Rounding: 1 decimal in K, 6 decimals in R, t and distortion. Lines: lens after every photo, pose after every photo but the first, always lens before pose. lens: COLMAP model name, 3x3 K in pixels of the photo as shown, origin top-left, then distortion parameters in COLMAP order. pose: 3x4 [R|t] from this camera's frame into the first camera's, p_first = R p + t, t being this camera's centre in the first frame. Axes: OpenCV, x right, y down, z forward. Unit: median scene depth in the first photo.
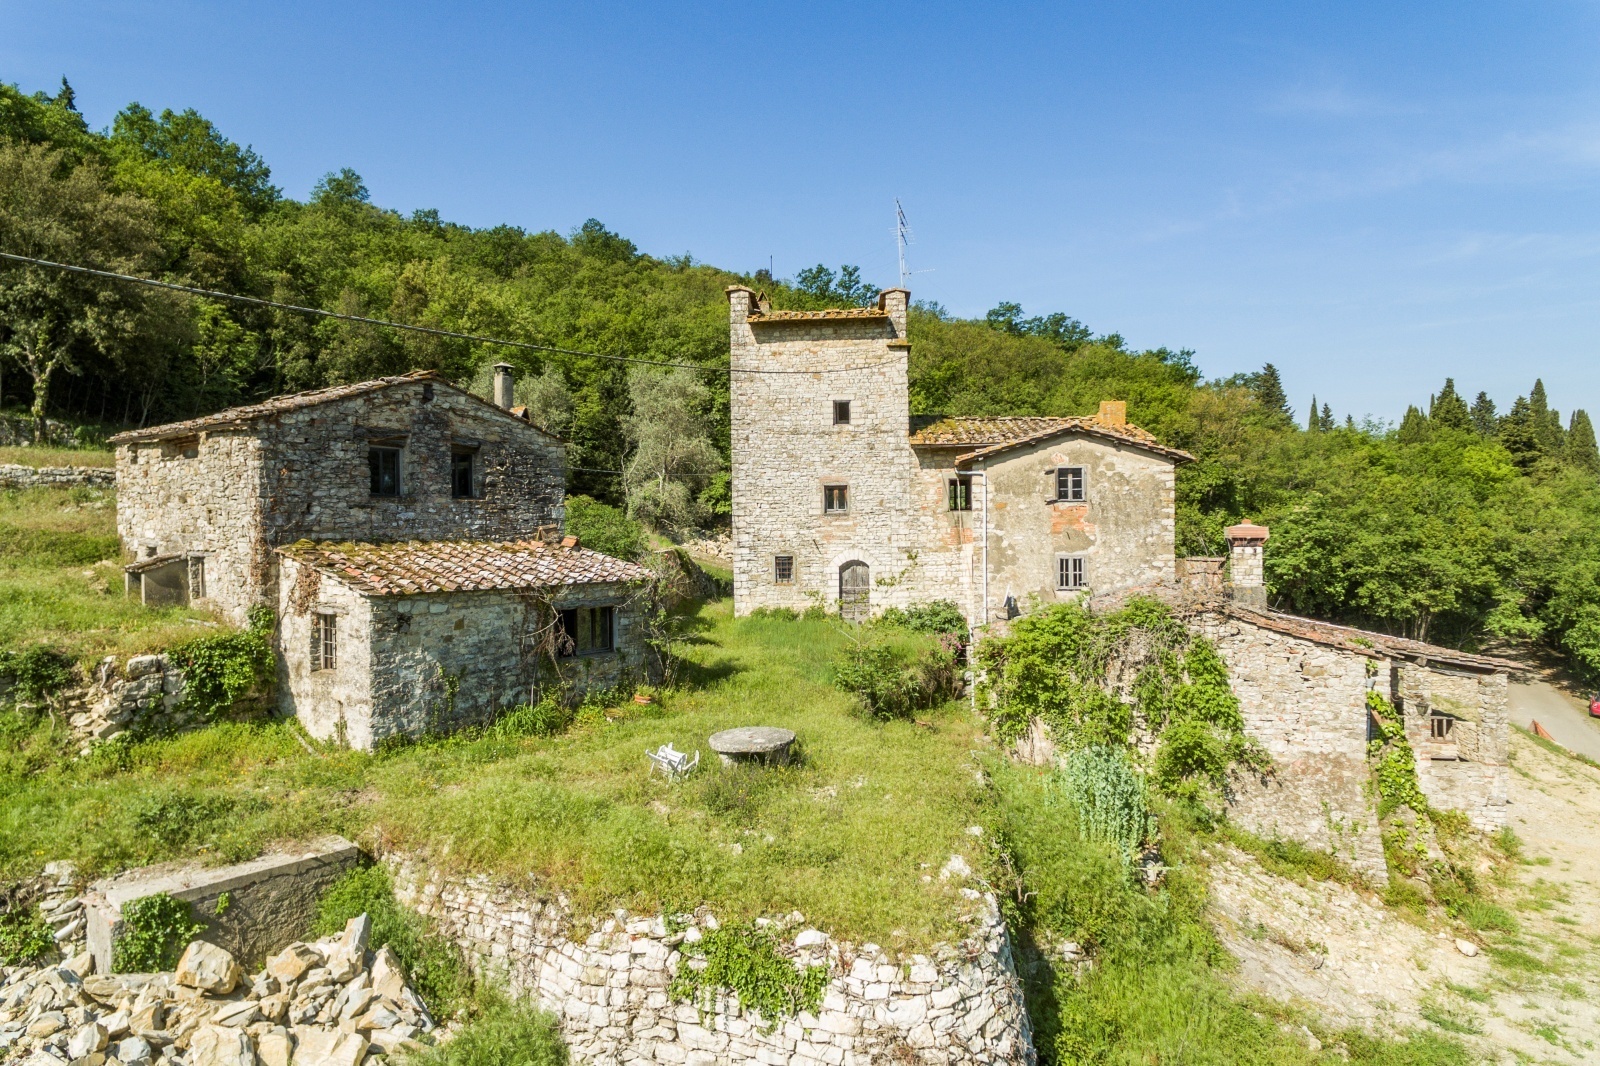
lens RADIAL K [[925.9, 0, 789.6], [0, 925.9, 524.1], [0, 0, 1]] dist [-0.008295, 0.013393]
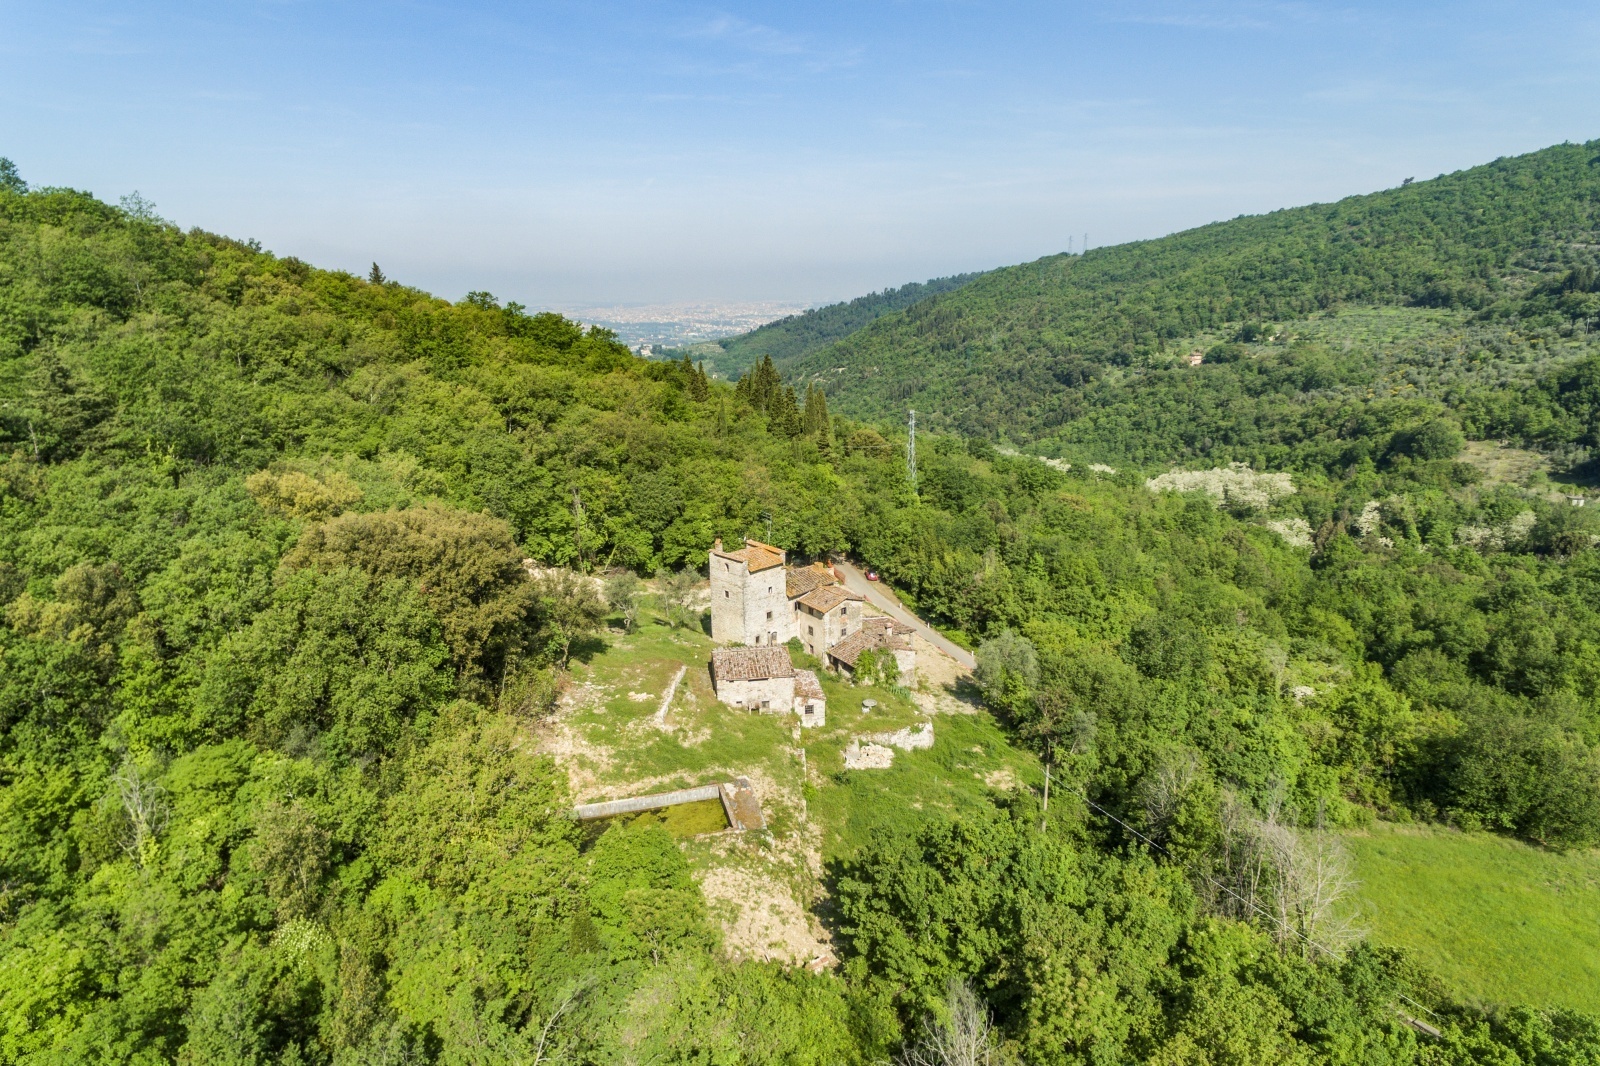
lens RADIAL K [[925.9, 0, 791.6], [0, 925.9, 523.6], [0, 0, 1]] dist [-0.008295, 0.013393]
pose [[0.702254, -0.180063, 0.688779, -2.550666], [0.001658, 0.967897, 0.251342, -1.420711], [-0.711924, -0.175364, 0.680008, -1.499572]]
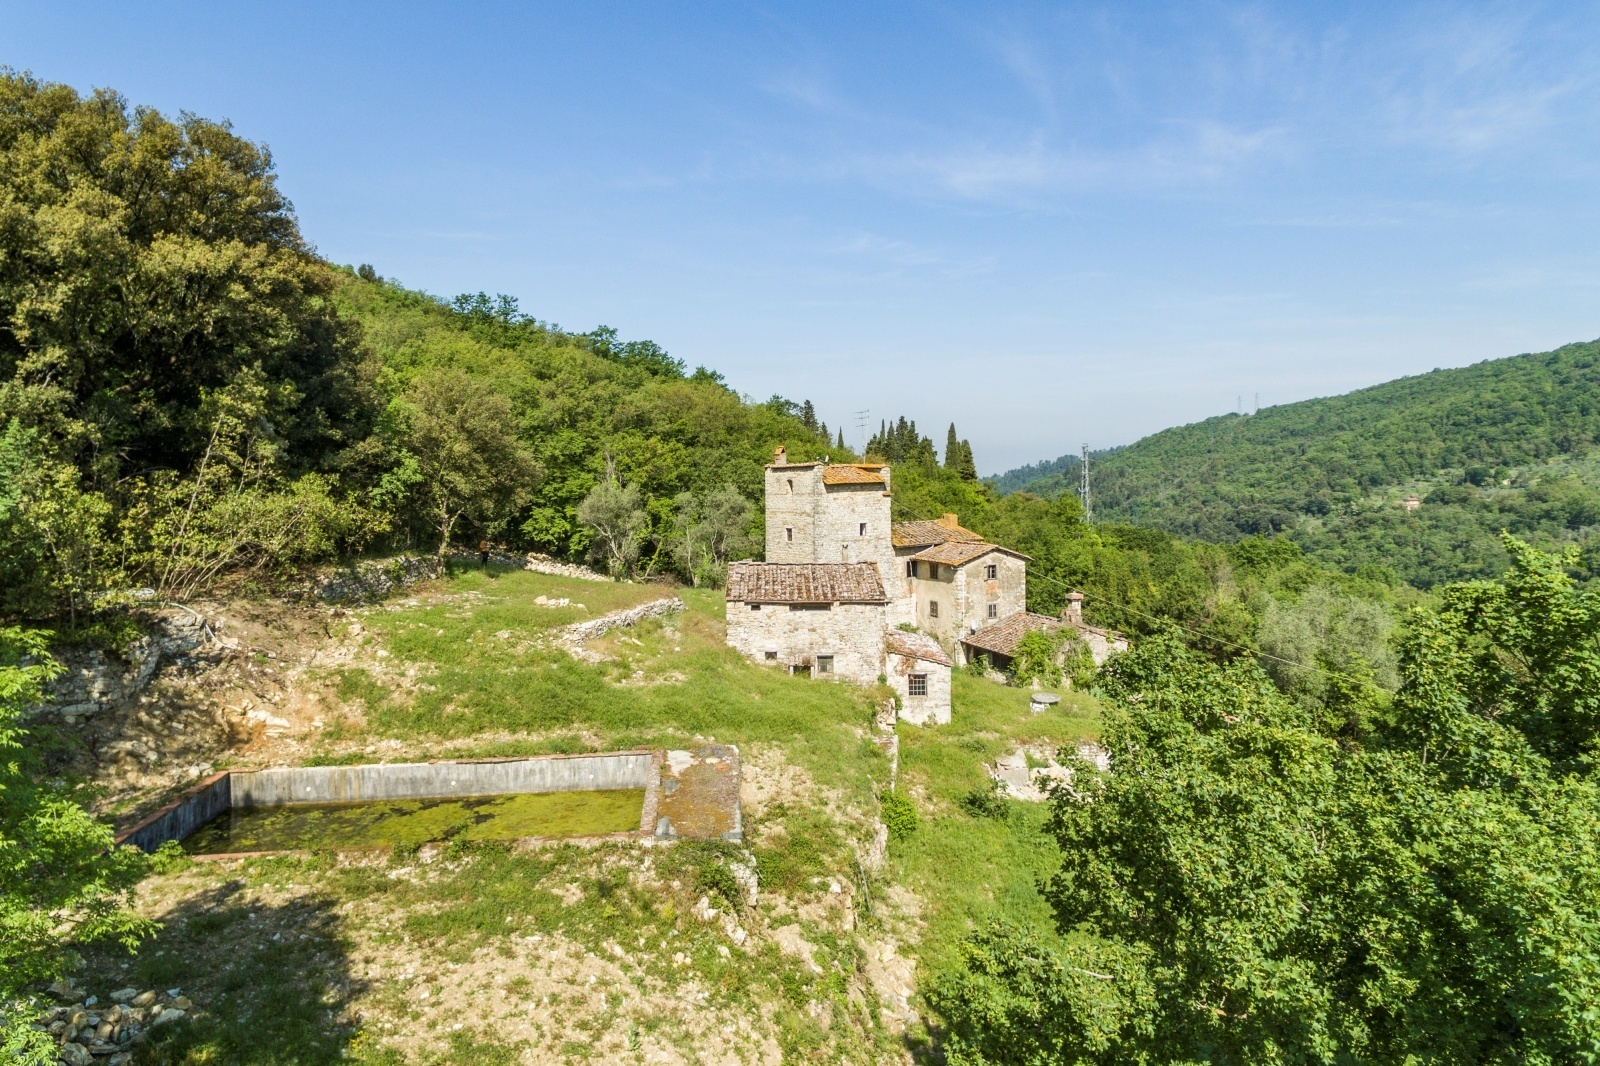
lens RADIAL K [[925.9, 0, 789.5], [0, 925.9, 458.5], [0, 0, 1]] dist [-0.008295, 0.013393]
pose [[0.810151, 0.006610, 0.586184, -1.441910], [-0.000124, 0.999938, -0.011104, -0.297922], [-0.586221, 0.008924, 0.810102, -0.557407]]
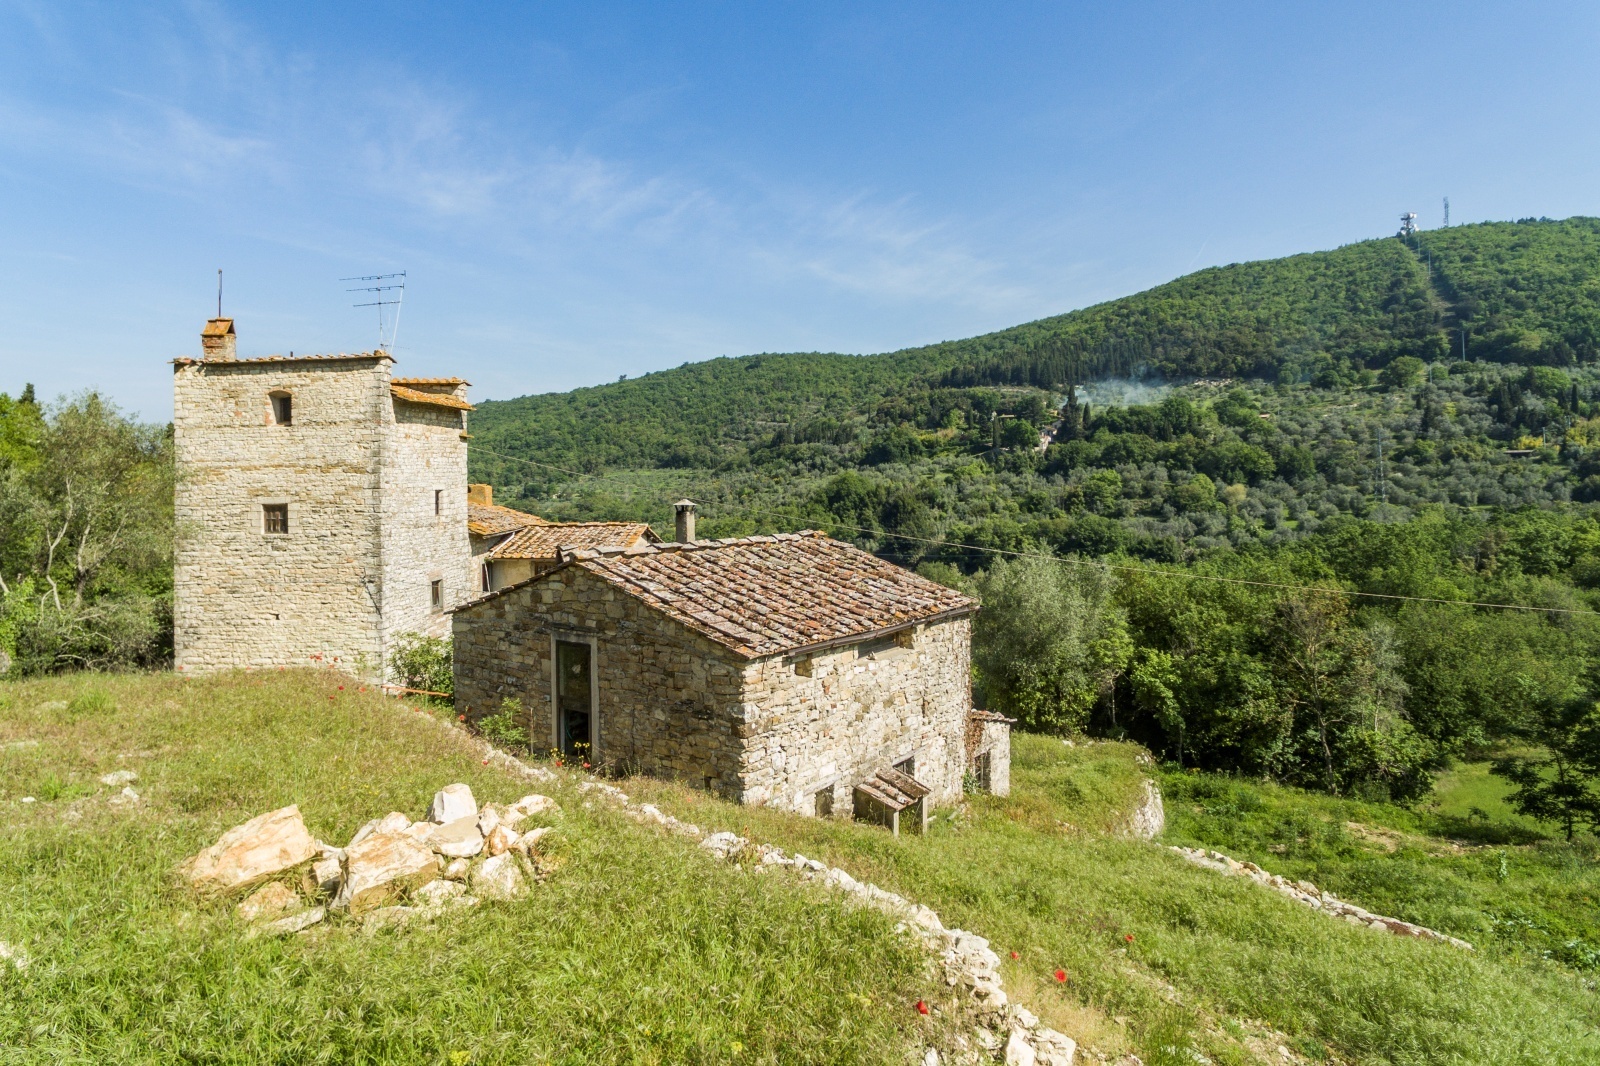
lens RADIAL K [[925.9, 0, 797.5], [0, 925.9, 470.3], [0, 0, 1]] dist [-0.008295, 0.013393]
pose [[-0.016832, 0.020900, 0.999640, -1.088143], [0.004232, 0.999774, -0.020832, -0.160967], [-0.999849, 0.003879, -0.016917, 0.788280]]
